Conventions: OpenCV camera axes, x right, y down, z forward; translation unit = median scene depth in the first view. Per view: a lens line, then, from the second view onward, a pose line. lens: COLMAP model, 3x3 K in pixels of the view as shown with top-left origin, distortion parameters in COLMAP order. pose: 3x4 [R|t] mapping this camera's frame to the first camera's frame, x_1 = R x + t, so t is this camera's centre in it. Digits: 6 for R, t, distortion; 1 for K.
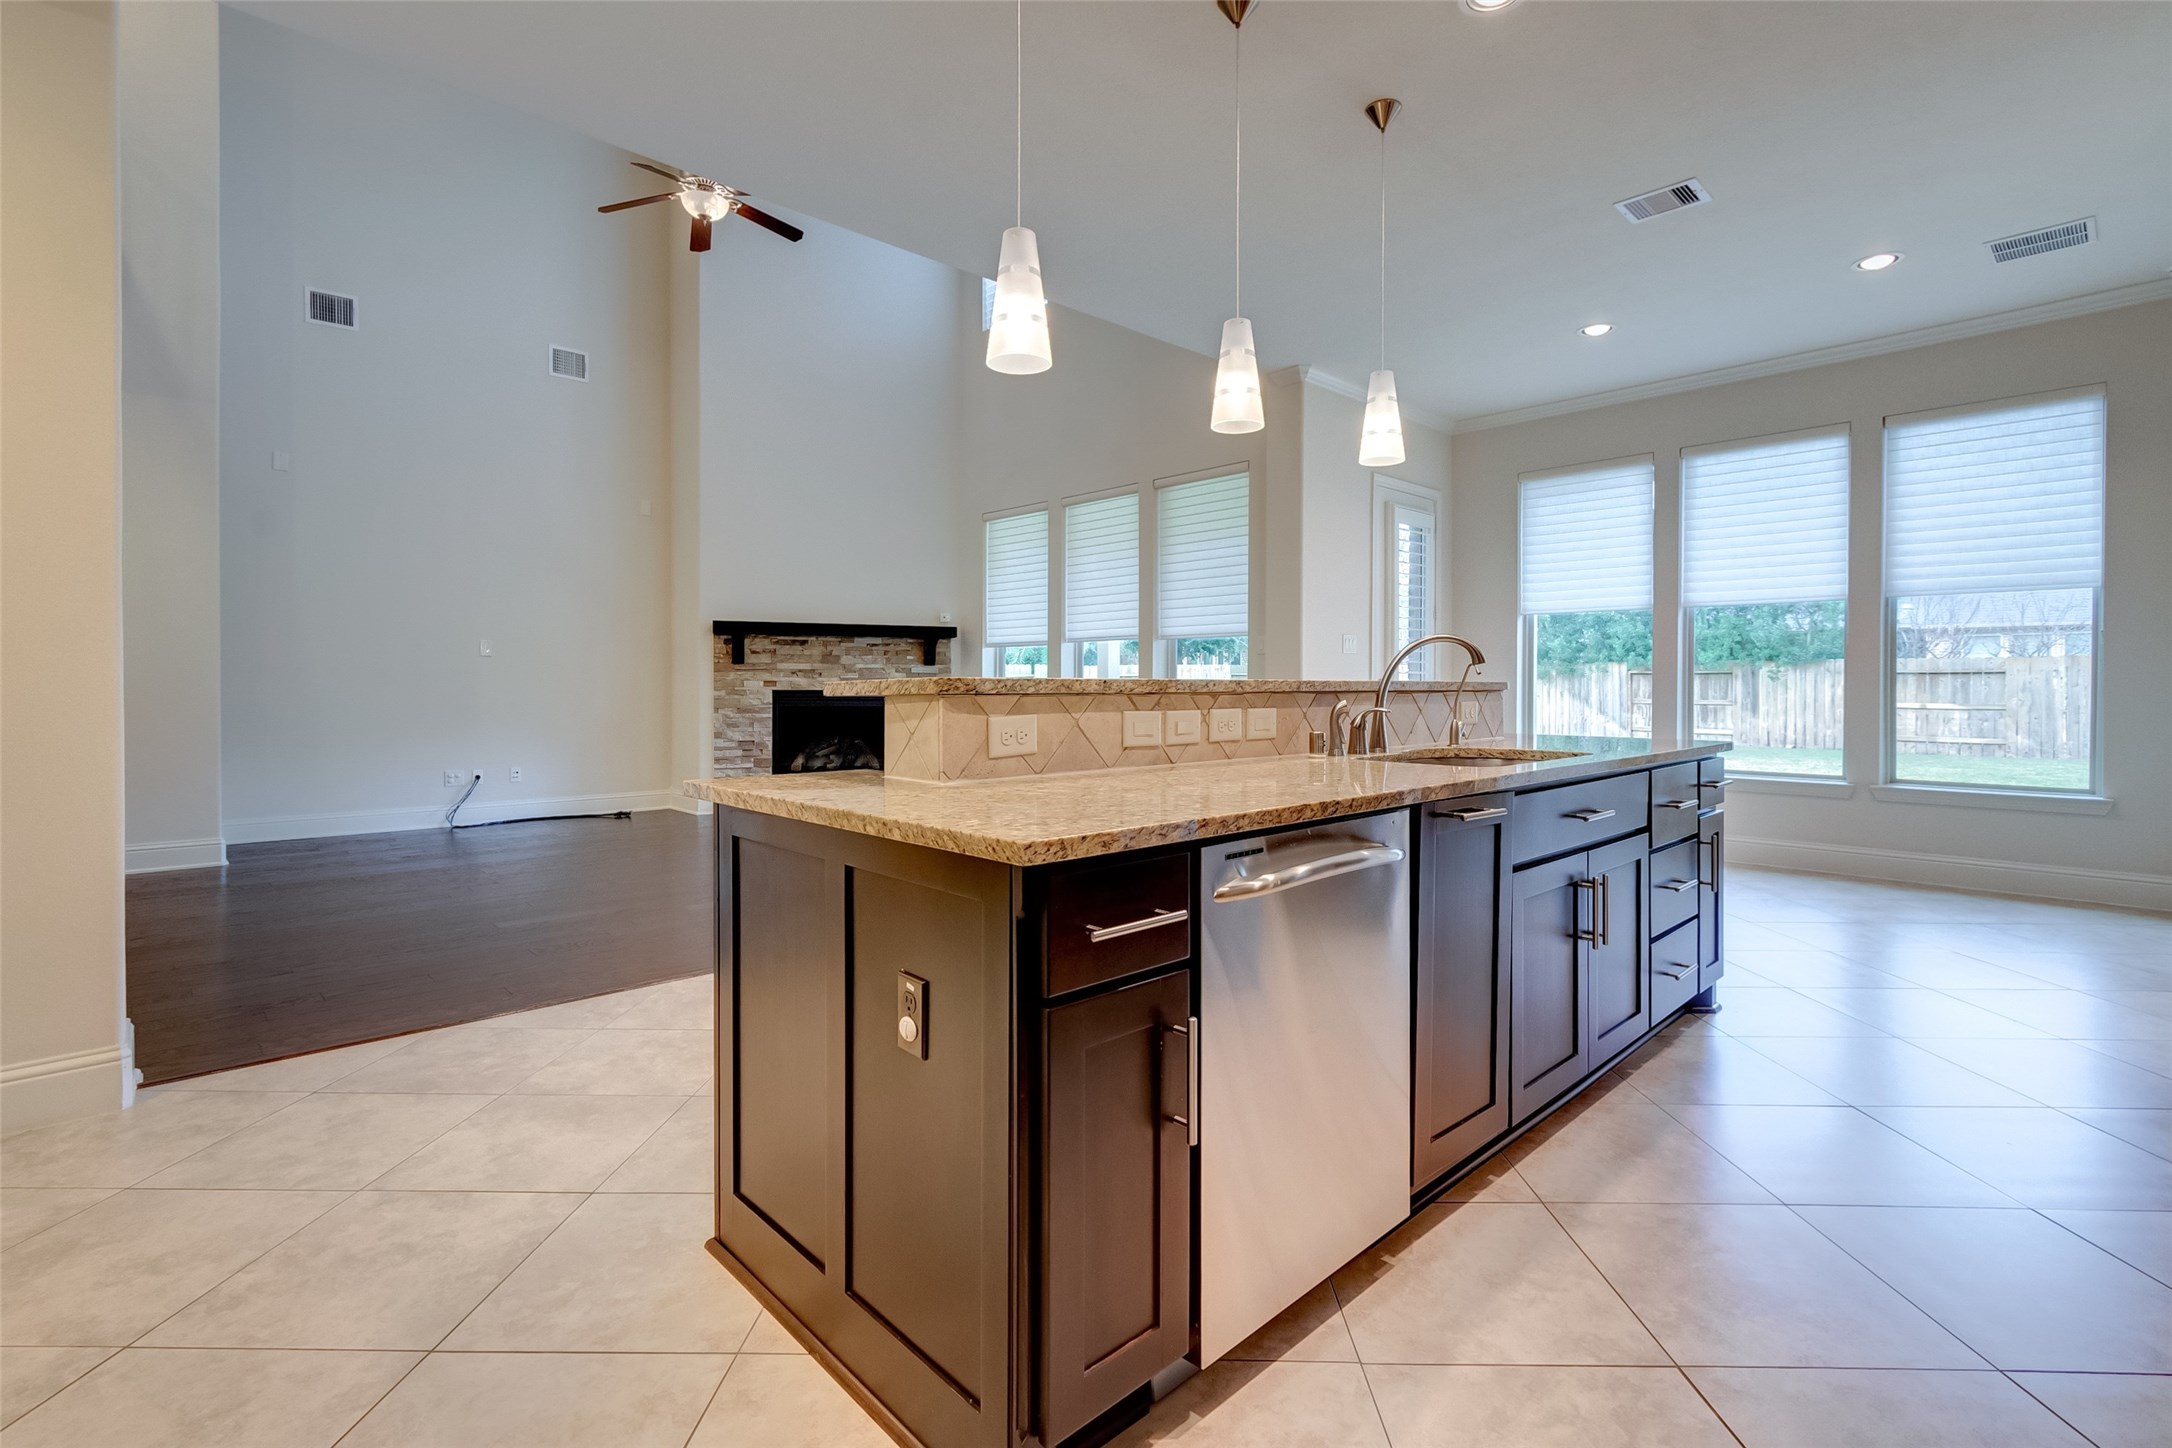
lens RADIAL K [[966.5, 0, 1127.9], [0, 966.5, 698.7], [0, 0, 1]] dist [0.002404, 0.001555]
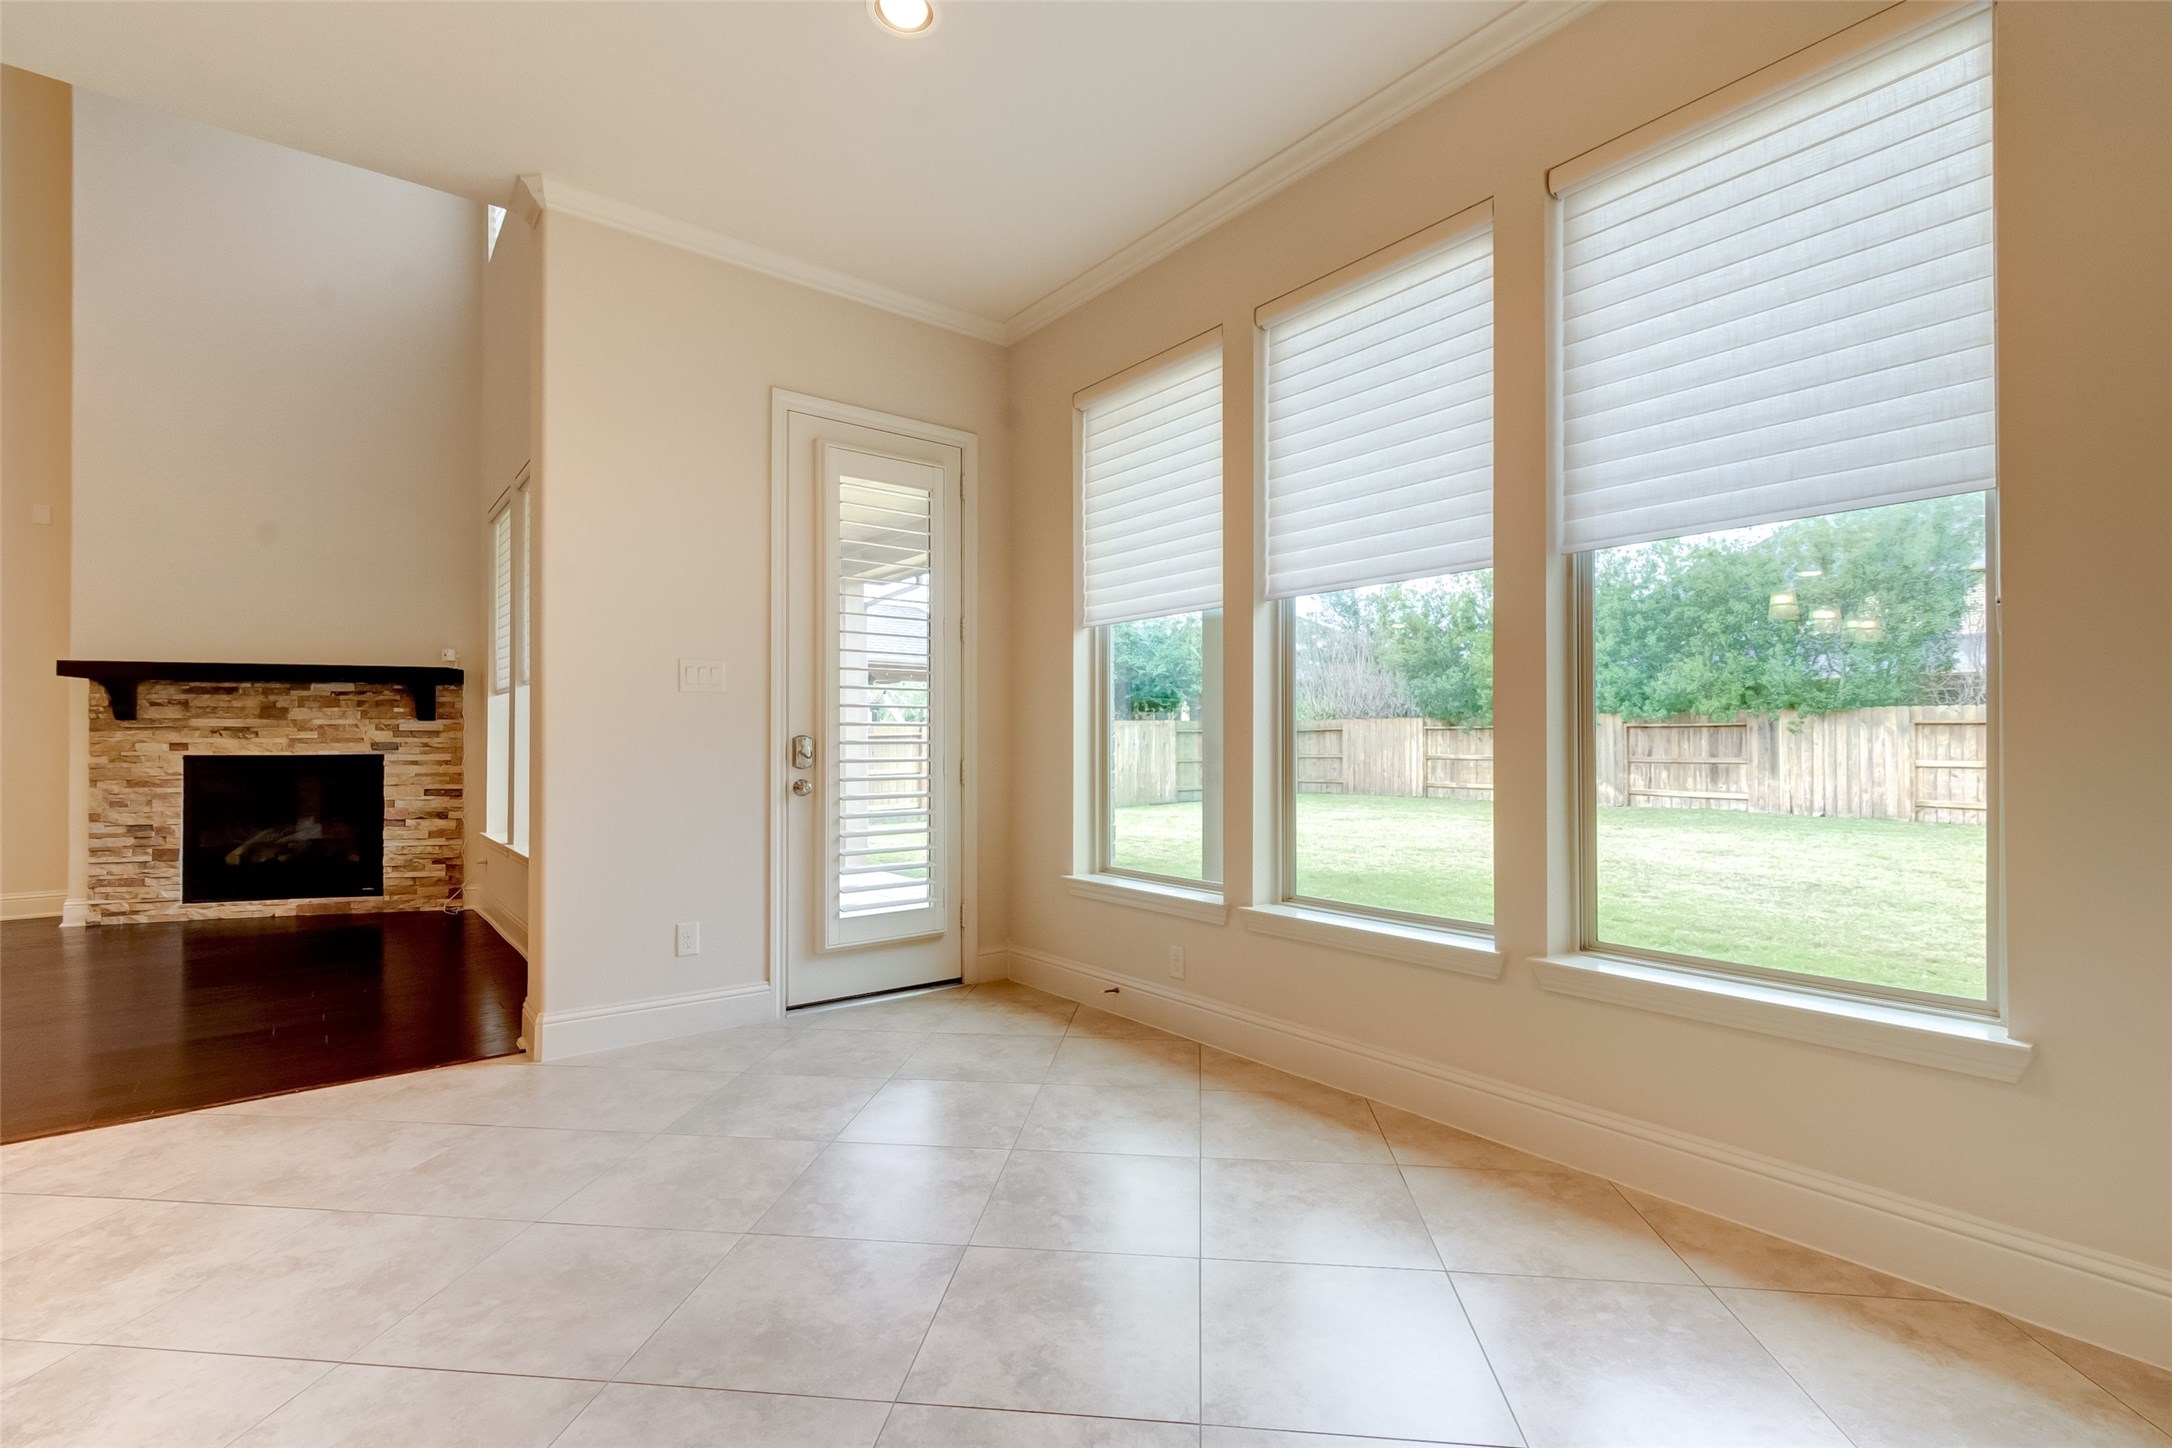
lens RADIAL K [[966.5, 0, 1089.2], [0, 966.5, 735.2], [0, 0, 1]] dist [0.002404, 0.001555]
pose [[0.995530, -0.006640, -0.094211, 0.386100], [0.004529, 0.999734, -0.022605, -0.004550], [0.094336, 0.022077, 0.995296, 0.331560]]
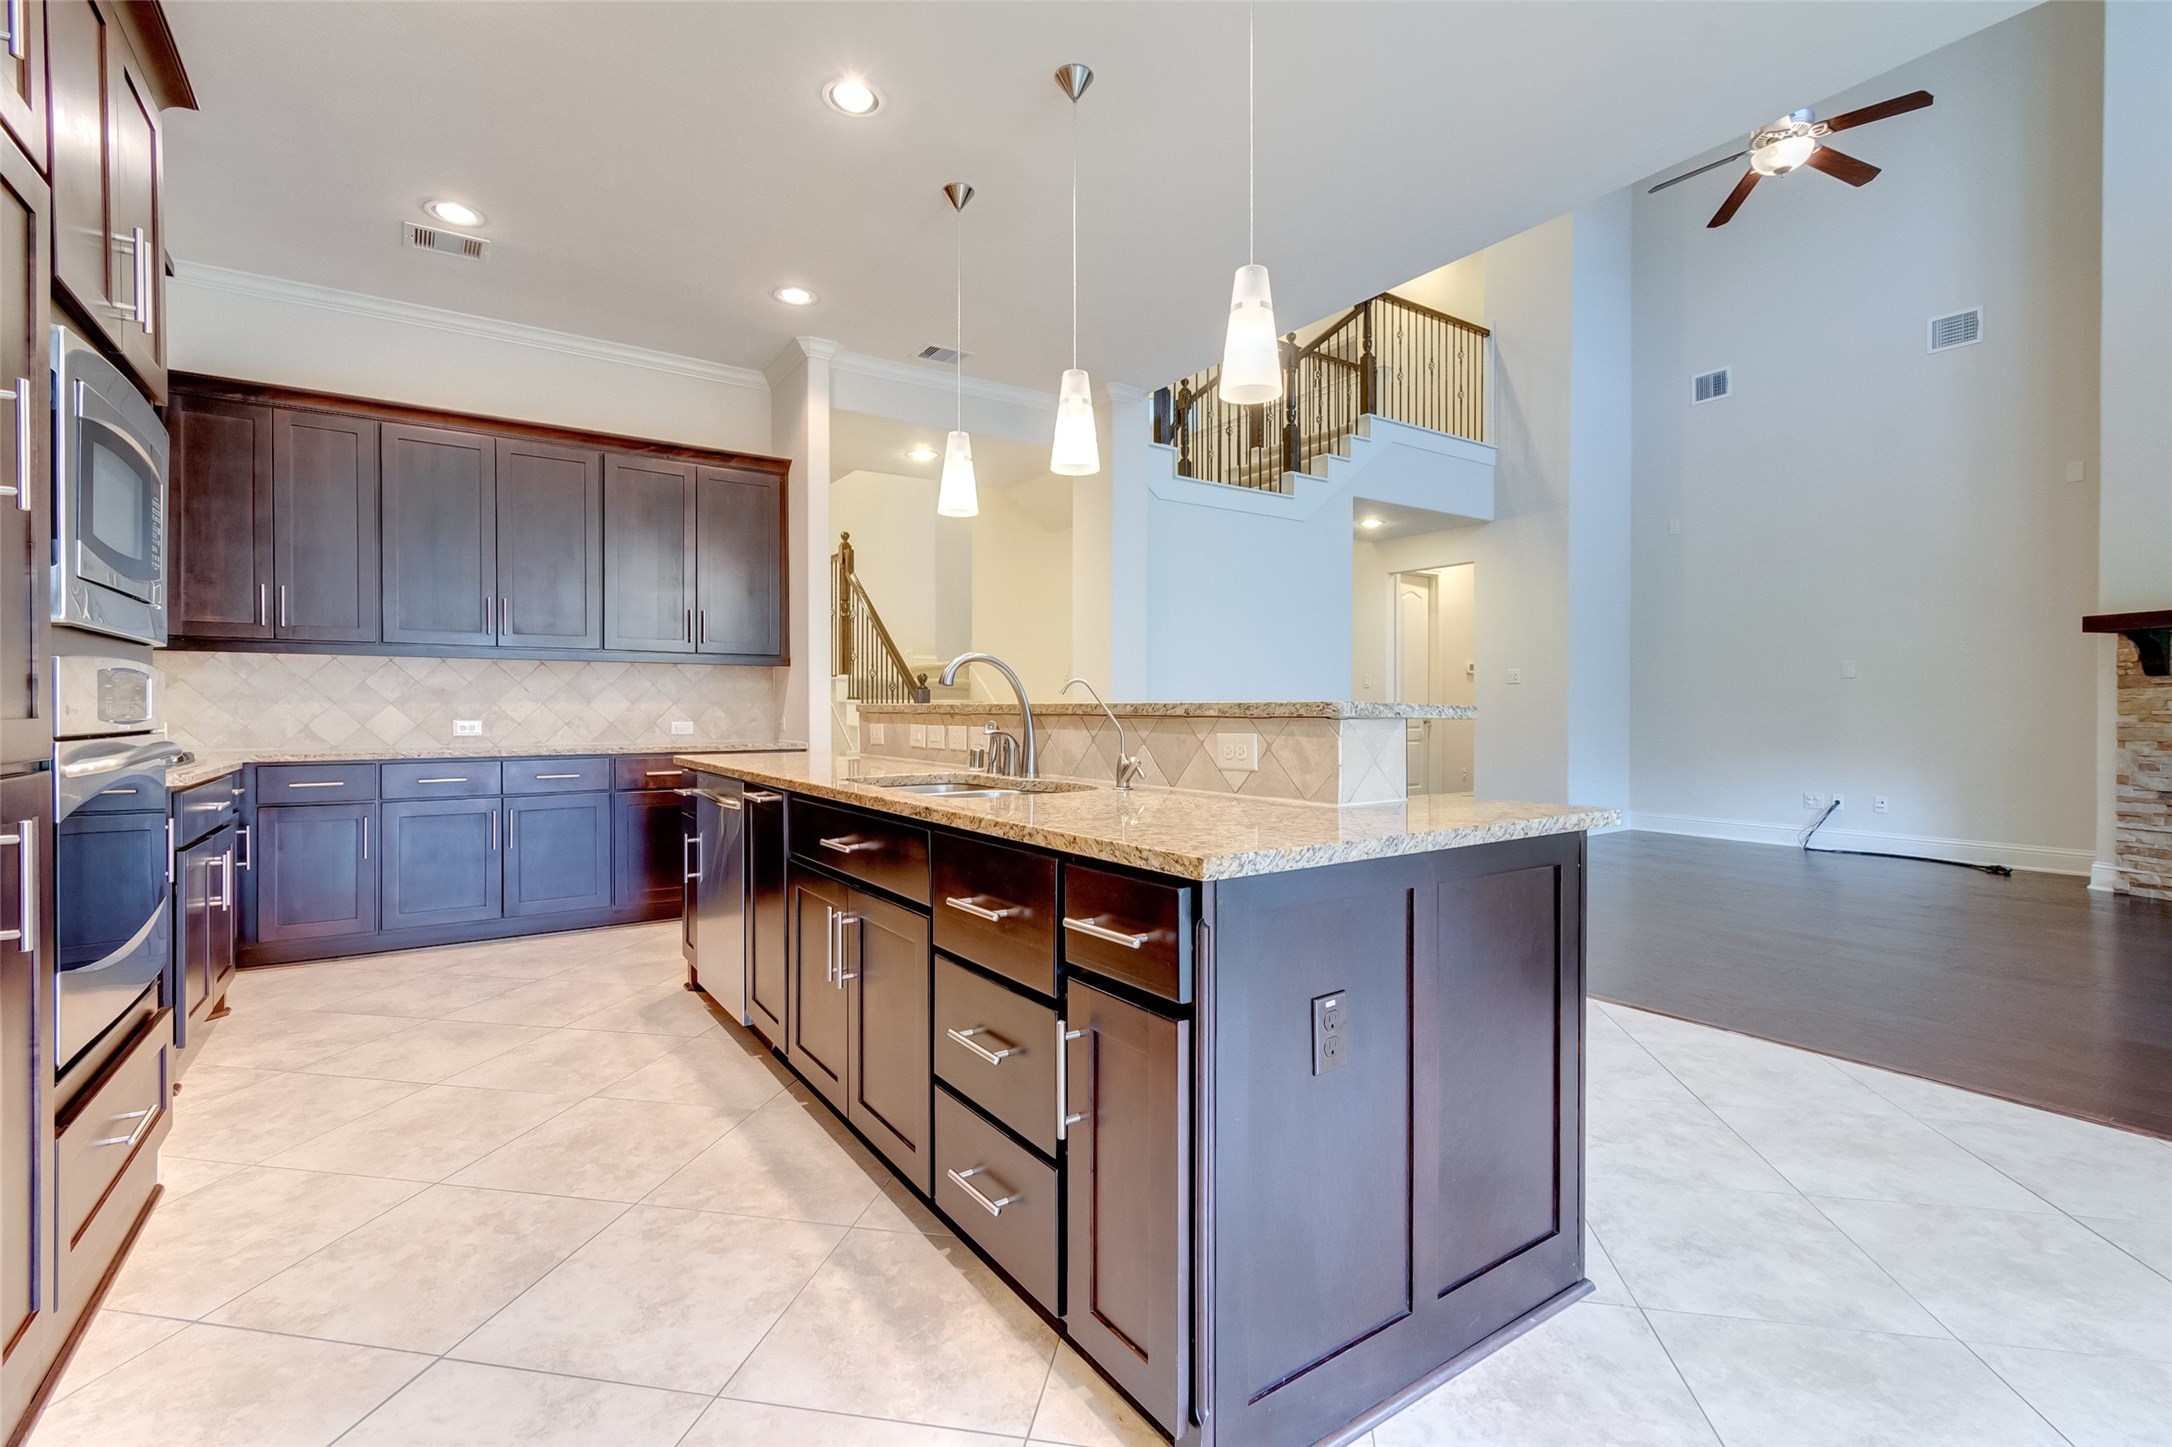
lens RADIAL K [[966.5, 0, 1093.4], [0, 966.5, 716.9], [0, 0, 1]] dist [0.002404, 0.001555]
pose [[-0.164005, 0.008216, -0.986425, 0.372947], [-0.012860, 0.999863, 0.010466, -0.004993], [0.986376, 0.014402, -0.163877, 0.378887]]
